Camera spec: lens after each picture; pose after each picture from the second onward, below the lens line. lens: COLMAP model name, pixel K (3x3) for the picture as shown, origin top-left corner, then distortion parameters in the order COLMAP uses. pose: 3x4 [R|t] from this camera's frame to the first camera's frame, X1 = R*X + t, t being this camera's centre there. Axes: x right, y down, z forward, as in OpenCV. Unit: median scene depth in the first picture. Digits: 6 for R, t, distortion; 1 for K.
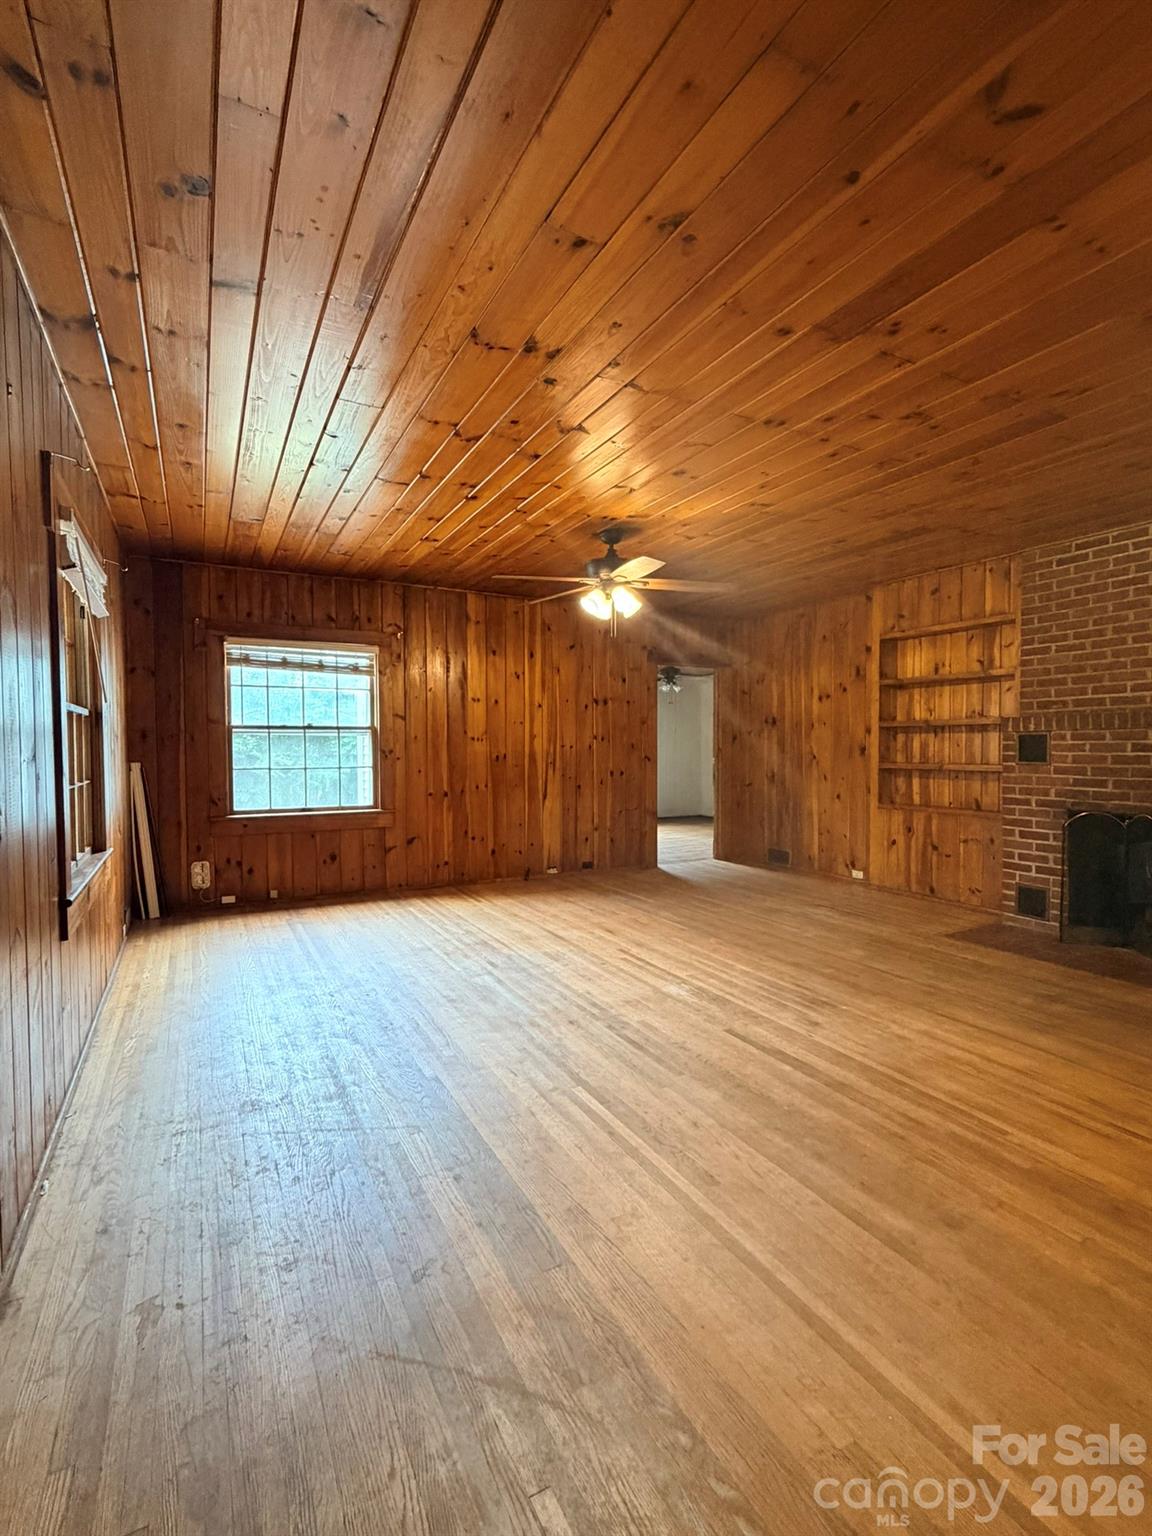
lens RADIAL K [[716.2, 0, 576.0], [0, 716.2, 768.0], [0, 0, 1]] dist [0.000516, 0.000166]
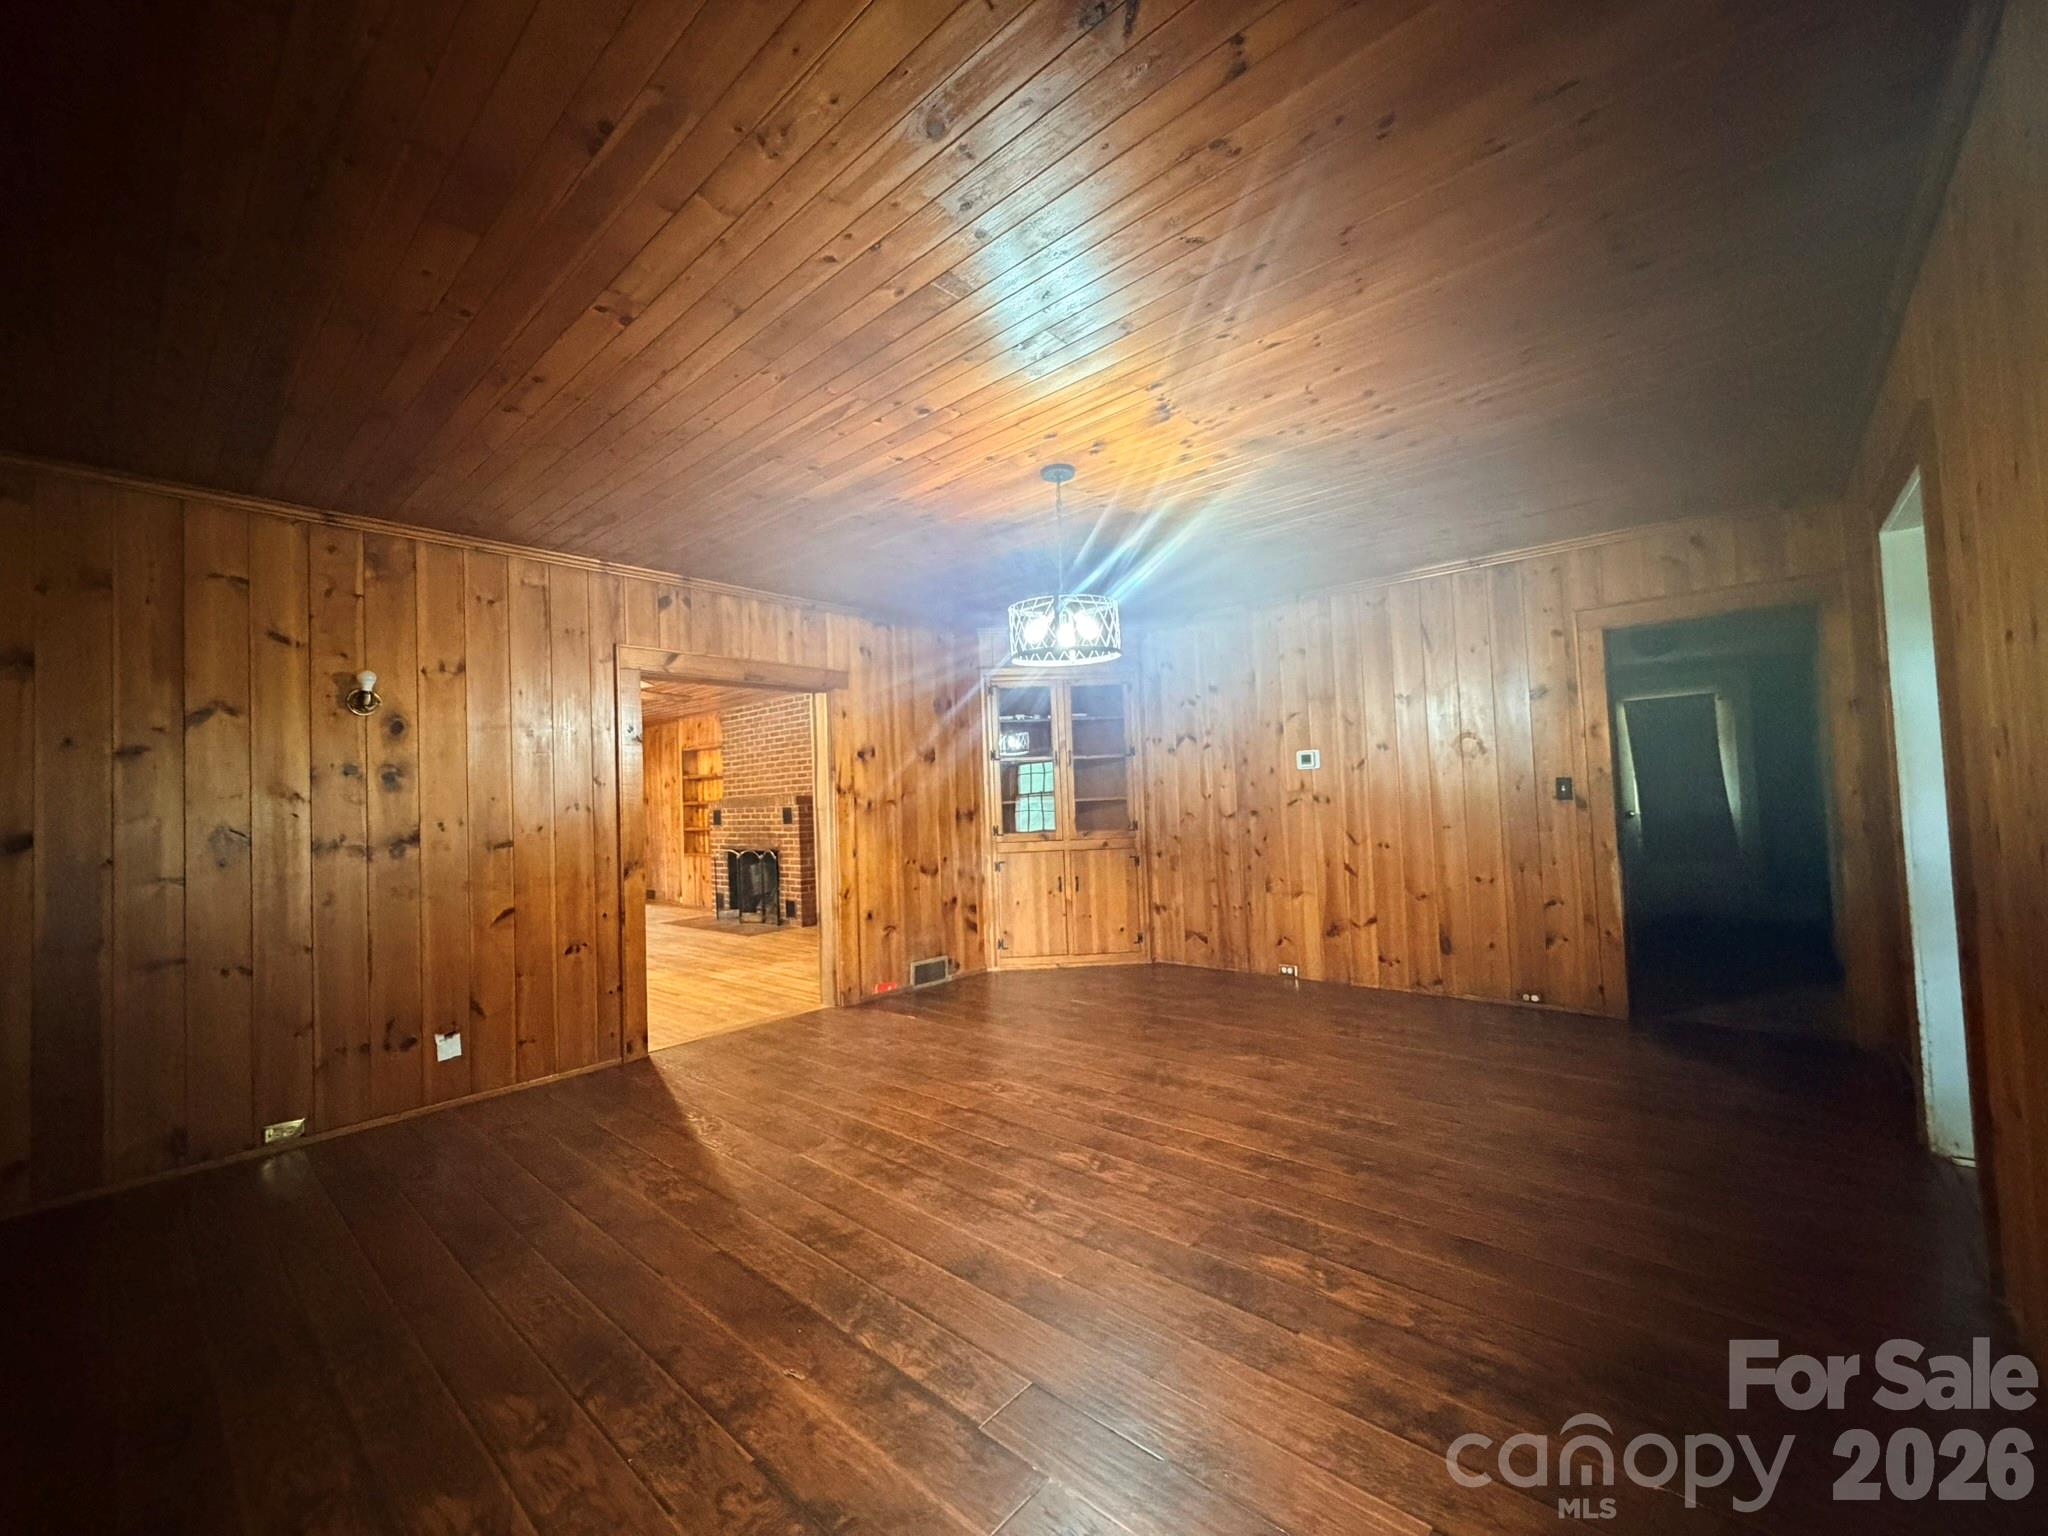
lens RADIAL K [[815.5, 0, 1017.3], [0, 815.5, 766.9], [0, 0, 1]] dist [-0.000440, 0.000238]
pose [[0.939468, -0.017715, 0.342179, 0.560207], [0.044451, 0.996524, -0.070453, 0.021273], [-0.339741, 0.081398, 0.936990, -1.089488]]
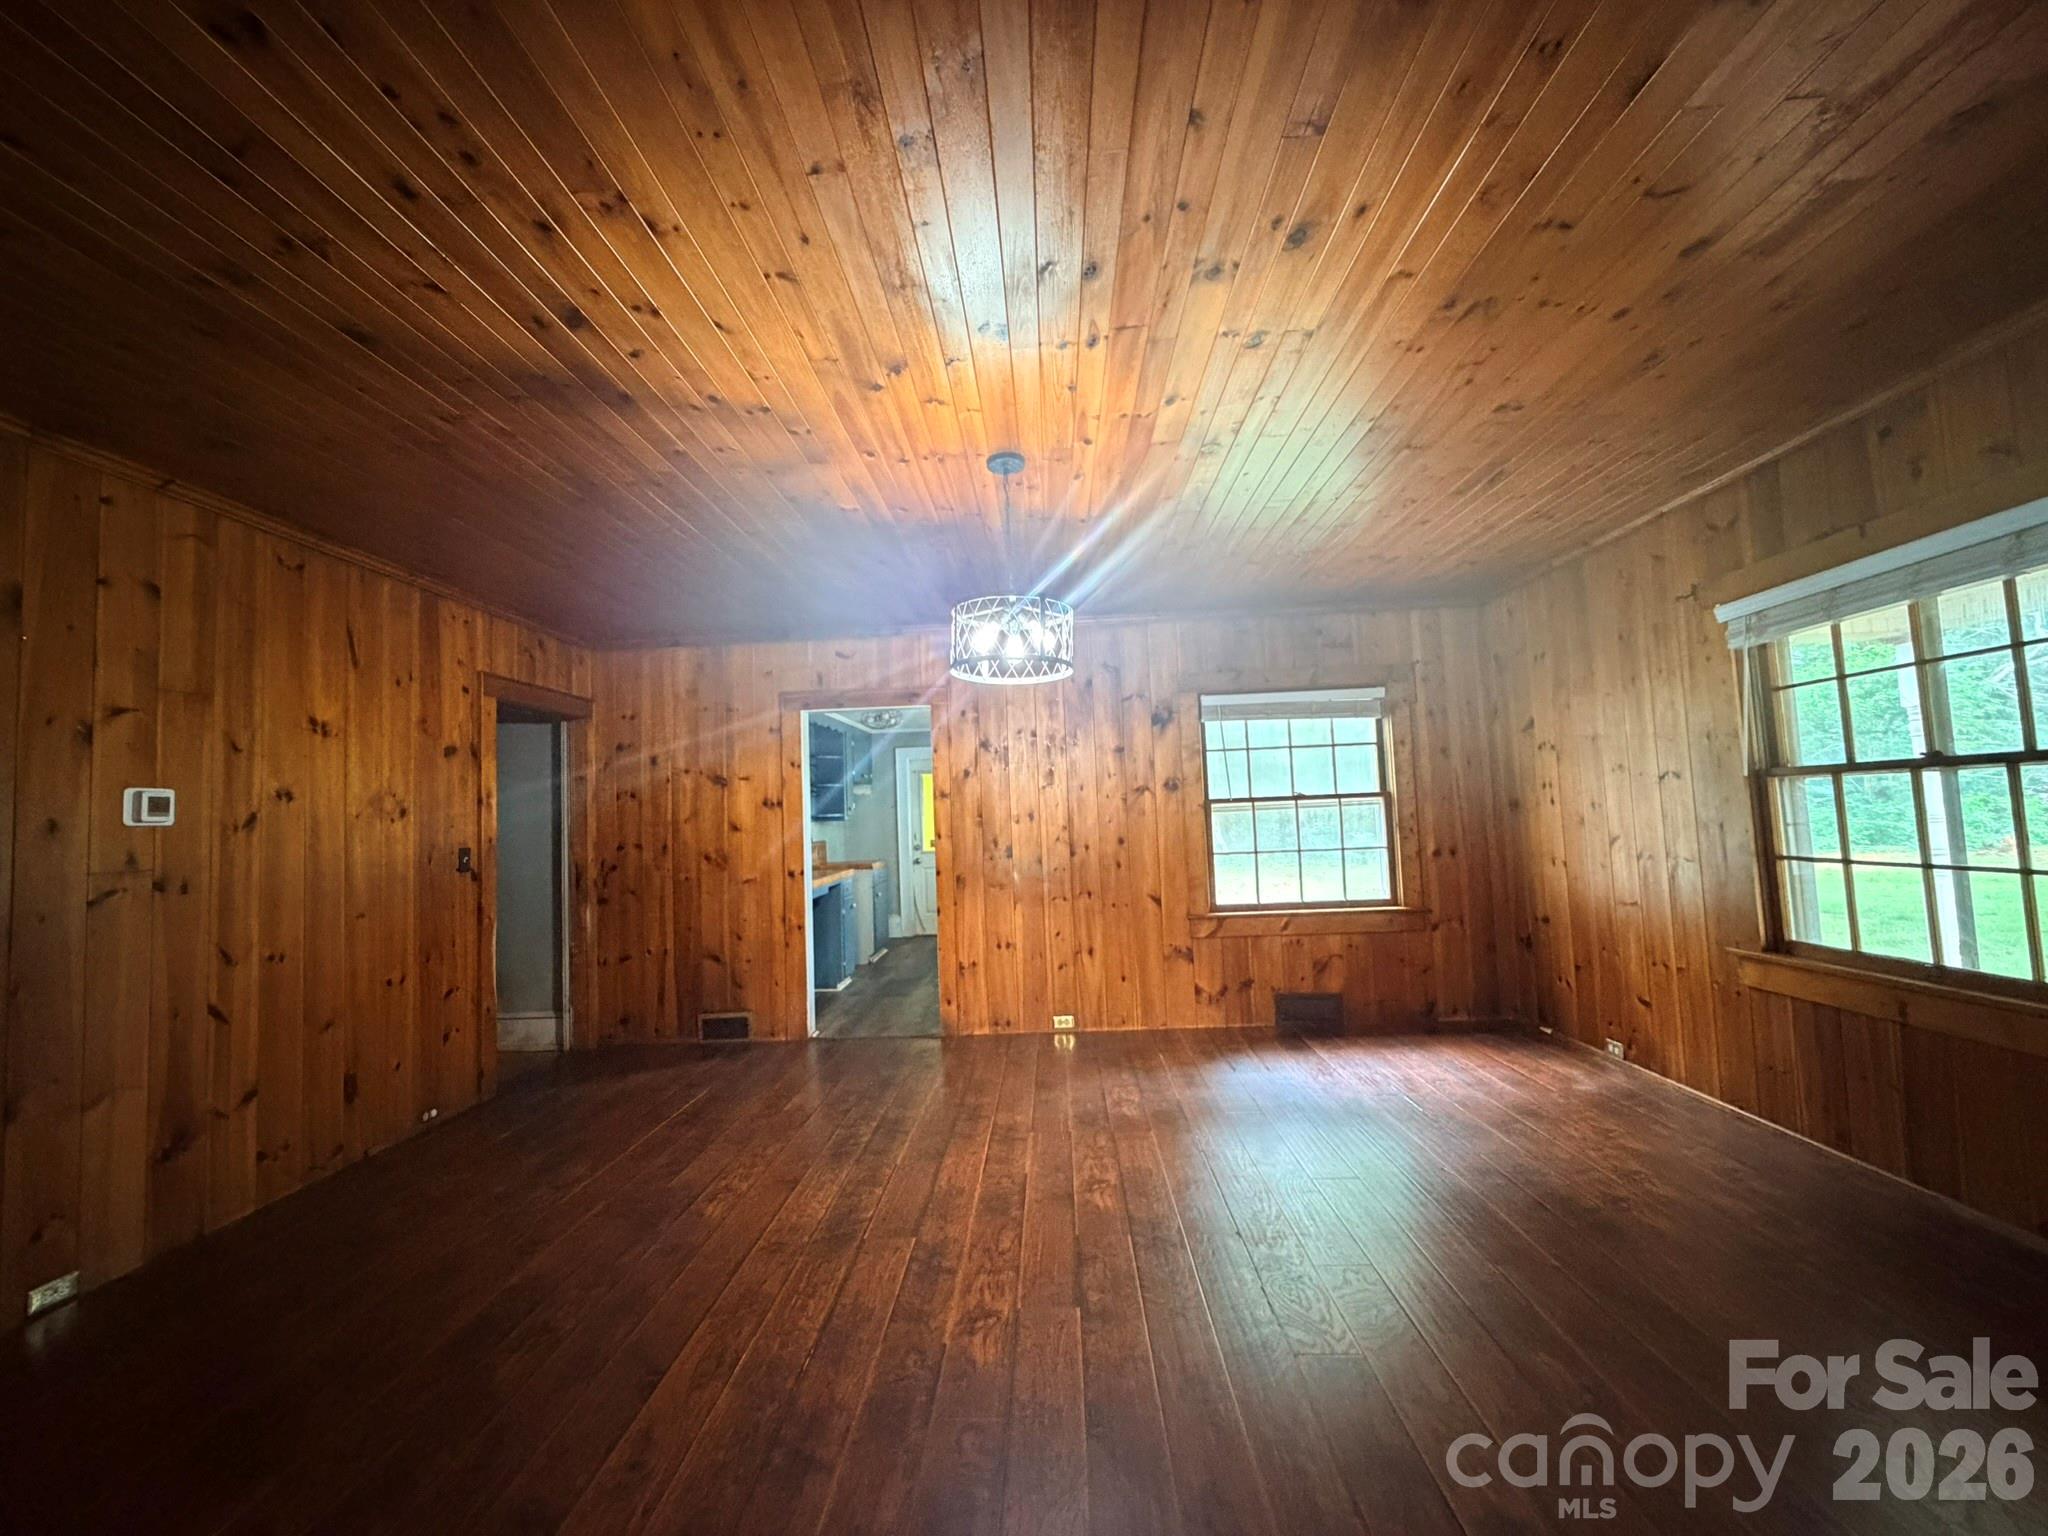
lens RADIAL K [[815.5, 0, 1017.3], [0, 815.5, 766.9], [0, 0, 1]] dist [-0.000440, 0.000238]
pose [[-0.857792, 0.070148, 0.509187, 0.535075], [0.058173, 0.997528, -0.039423, -0.016724], [-0.510694, -0.004196, -0.859752, -0.119780]]
